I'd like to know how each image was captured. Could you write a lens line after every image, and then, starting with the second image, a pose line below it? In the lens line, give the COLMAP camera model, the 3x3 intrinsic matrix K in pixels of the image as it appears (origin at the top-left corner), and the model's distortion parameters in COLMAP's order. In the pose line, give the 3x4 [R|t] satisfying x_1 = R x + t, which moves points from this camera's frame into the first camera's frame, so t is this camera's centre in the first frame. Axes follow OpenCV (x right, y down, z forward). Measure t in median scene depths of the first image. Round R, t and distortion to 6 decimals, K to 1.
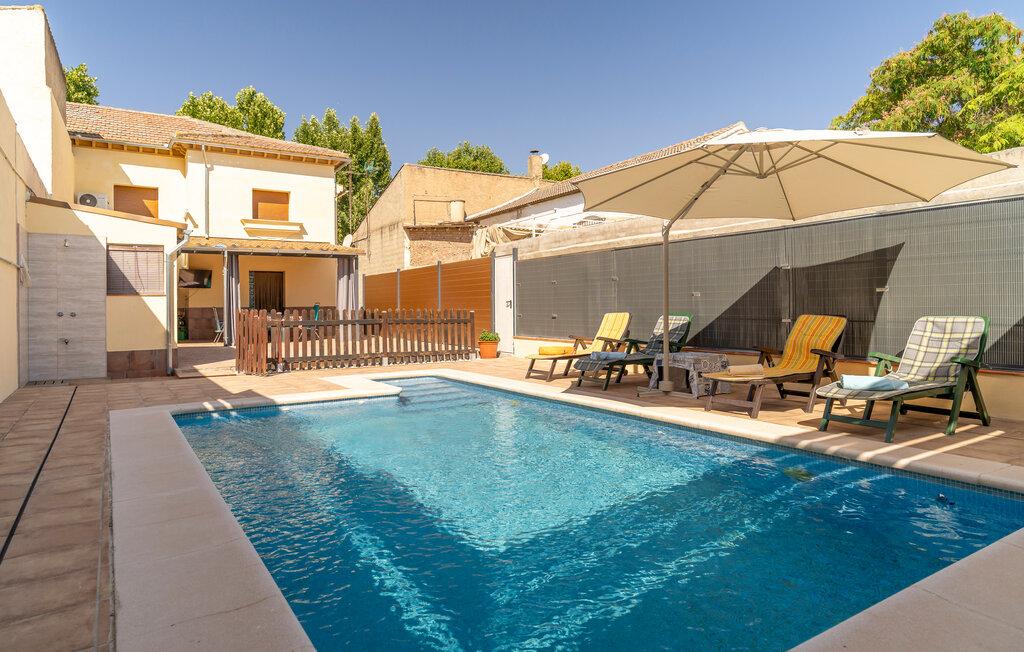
lens RADIAL K [[627.1, 0, 512.8], [0, 627.1, 319.1], [0, 0, 1]] dist [-0.002718, -0.000946]
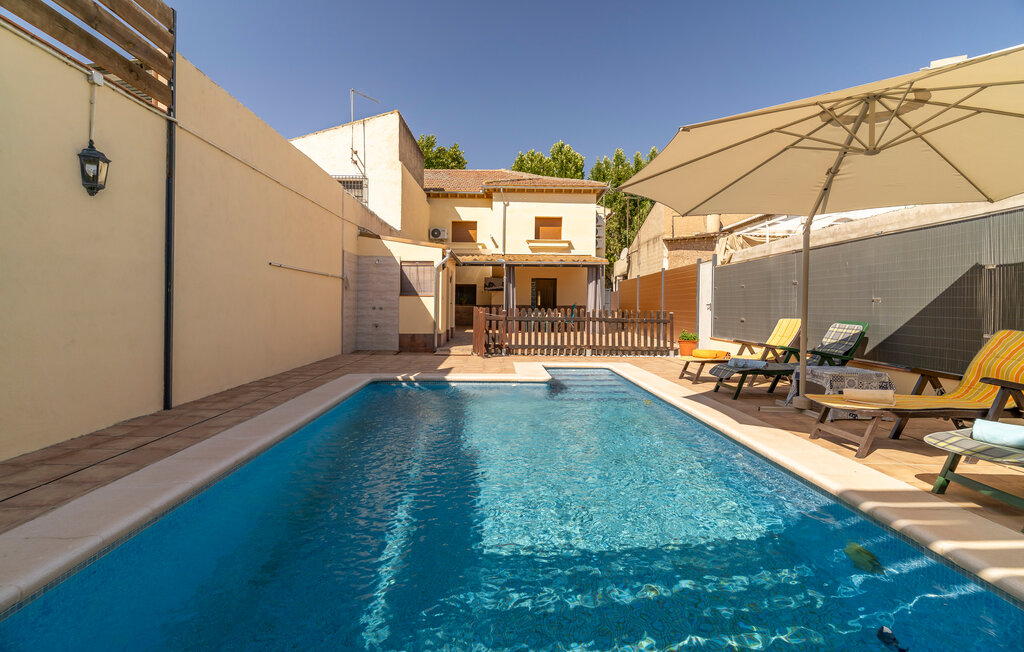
lens RADIAL K [[497.6, 0, 507.5], [0, 497.6, 310.8], [0, 0, 1]] dist [-0.001495, -0.000264]
pose [[0.846637, 0.023761, -0.531640, 0.155854], [-0.028822, 0.999584, -0.001225, -0.006512], [0.531389, 0.016360, 0.846970, 0.104955]]
